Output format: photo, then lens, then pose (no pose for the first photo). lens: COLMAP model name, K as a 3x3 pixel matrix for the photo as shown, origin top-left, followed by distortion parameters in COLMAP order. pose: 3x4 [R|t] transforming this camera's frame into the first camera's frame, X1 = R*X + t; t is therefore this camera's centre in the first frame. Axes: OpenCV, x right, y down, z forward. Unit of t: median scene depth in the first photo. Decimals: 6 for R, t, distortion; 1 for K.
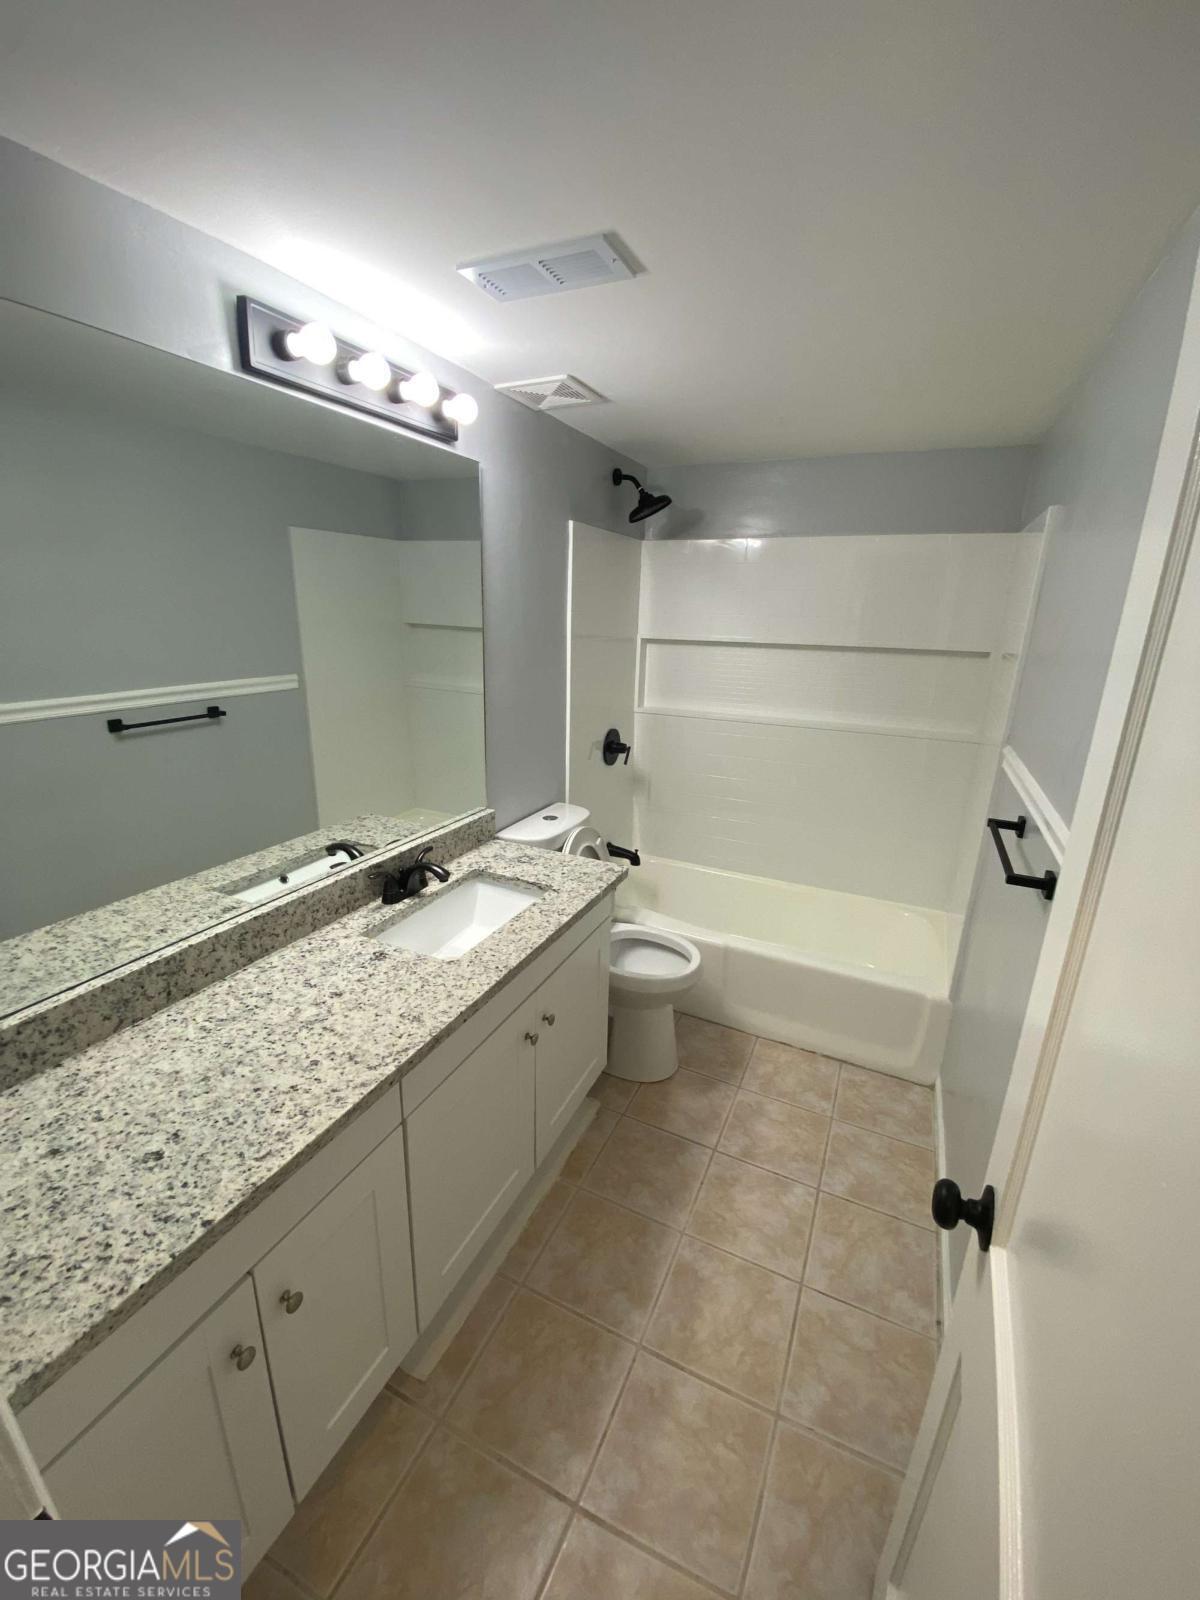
lens RADIAL K [[651.8, 0, 600.9], [0, 651.8, 794.5], [0, 0, 1]] dist [-0.009086, -0.008228]
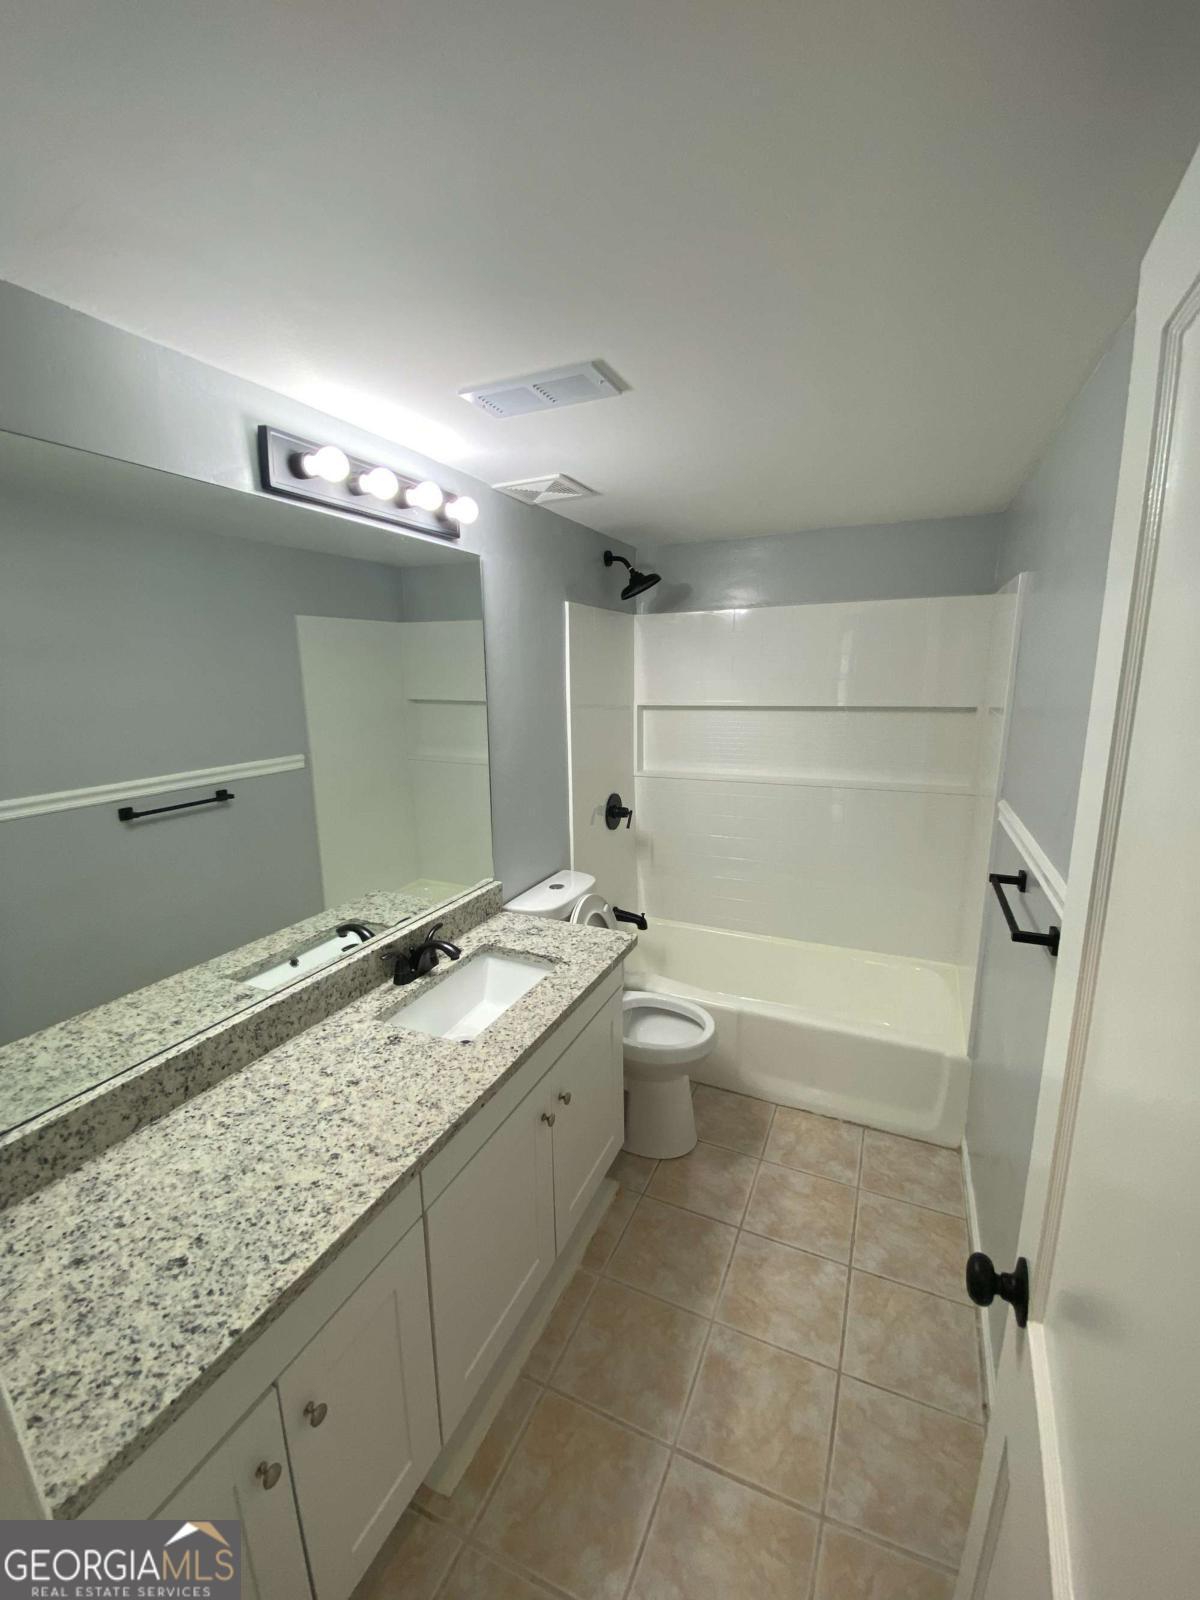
lens RADIAL K [[651.8, 0, 602.6], [0, 651.8, 793.2], [0, 0, 1]] dist [-0.009086, -0.008228]
pose [[0.999157, -0.040896, 0.003460, -0.007372], [0.041041, 0.994731, -0.093941, -0.019330], [0.000400, 0.094004, 0.995572, -0.026047]]
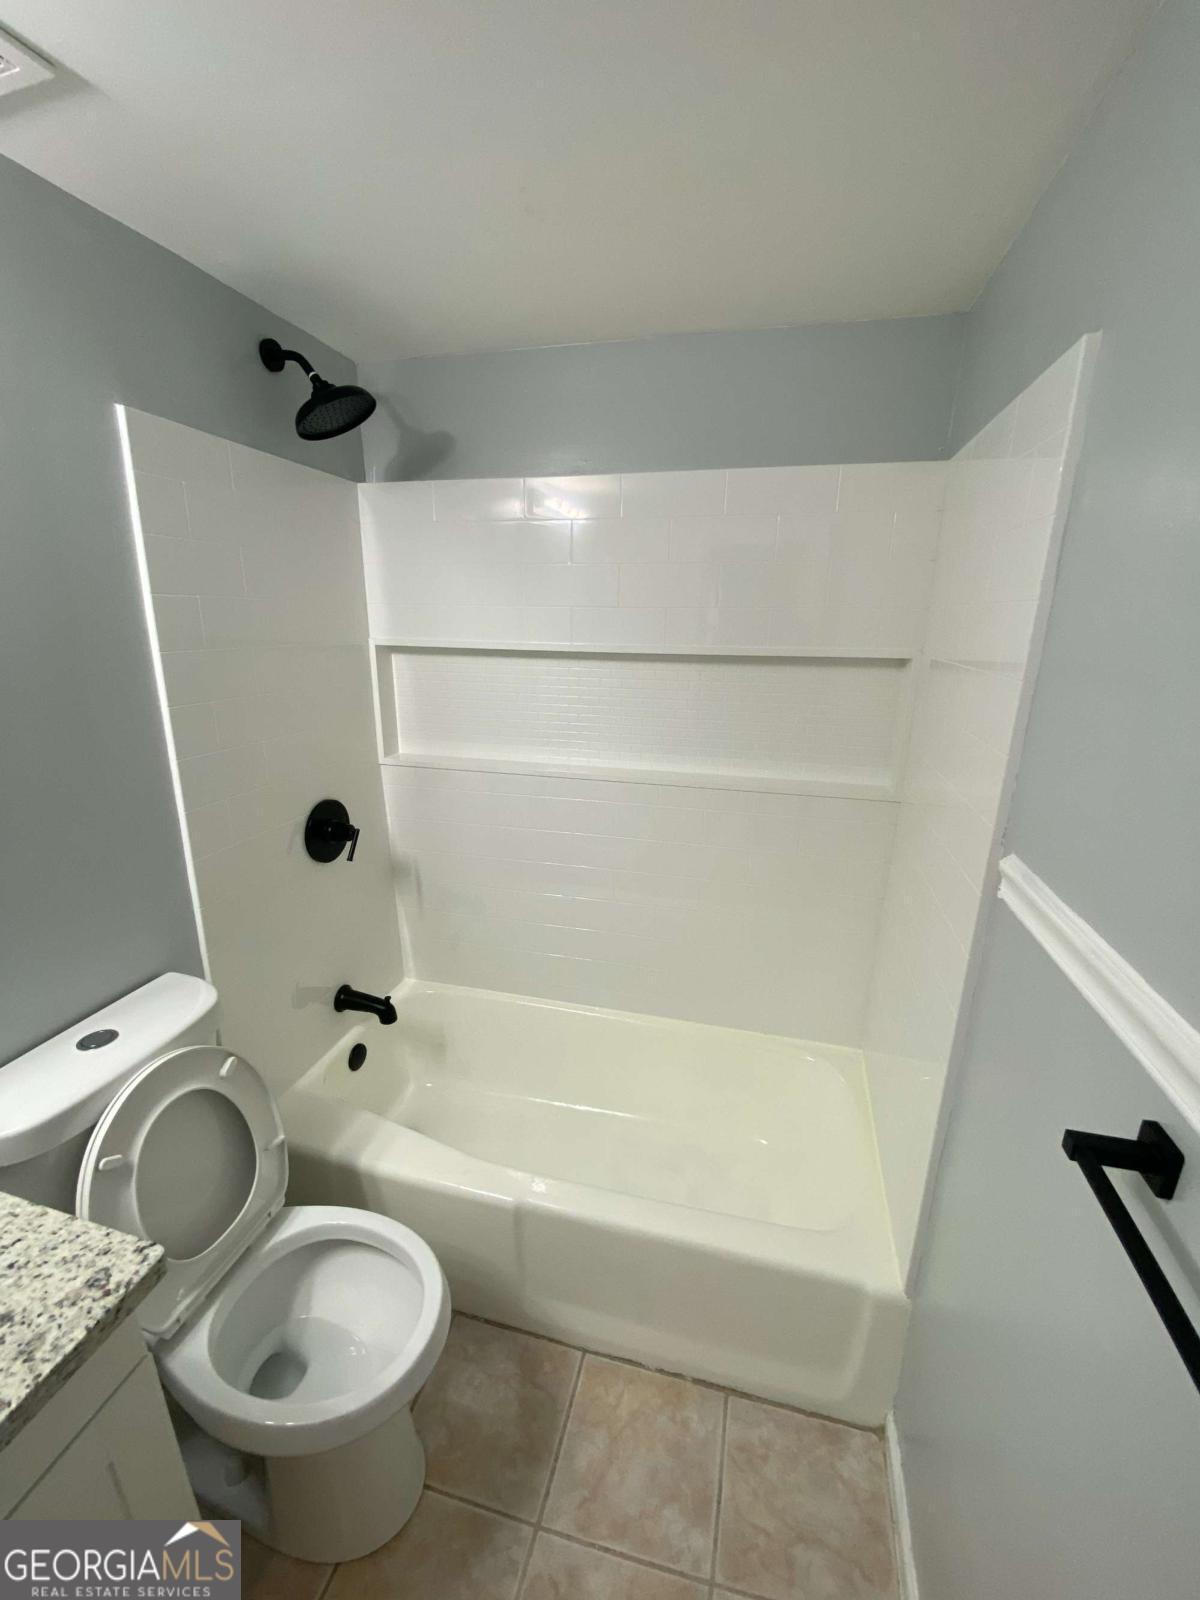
lens RADIAL K [[651.8, 0, 601.6], [0, 651.8, 798.2], [0, 0, 1]] dist [-0.009086, -0.008228]
pose [[0.981680, -0.059595, 0.180976, 0.315681], [0.060446, 0.998171, 0.000818, -0.180042], [-0.180694, 0.010137, 0.983487, 0.758277]]
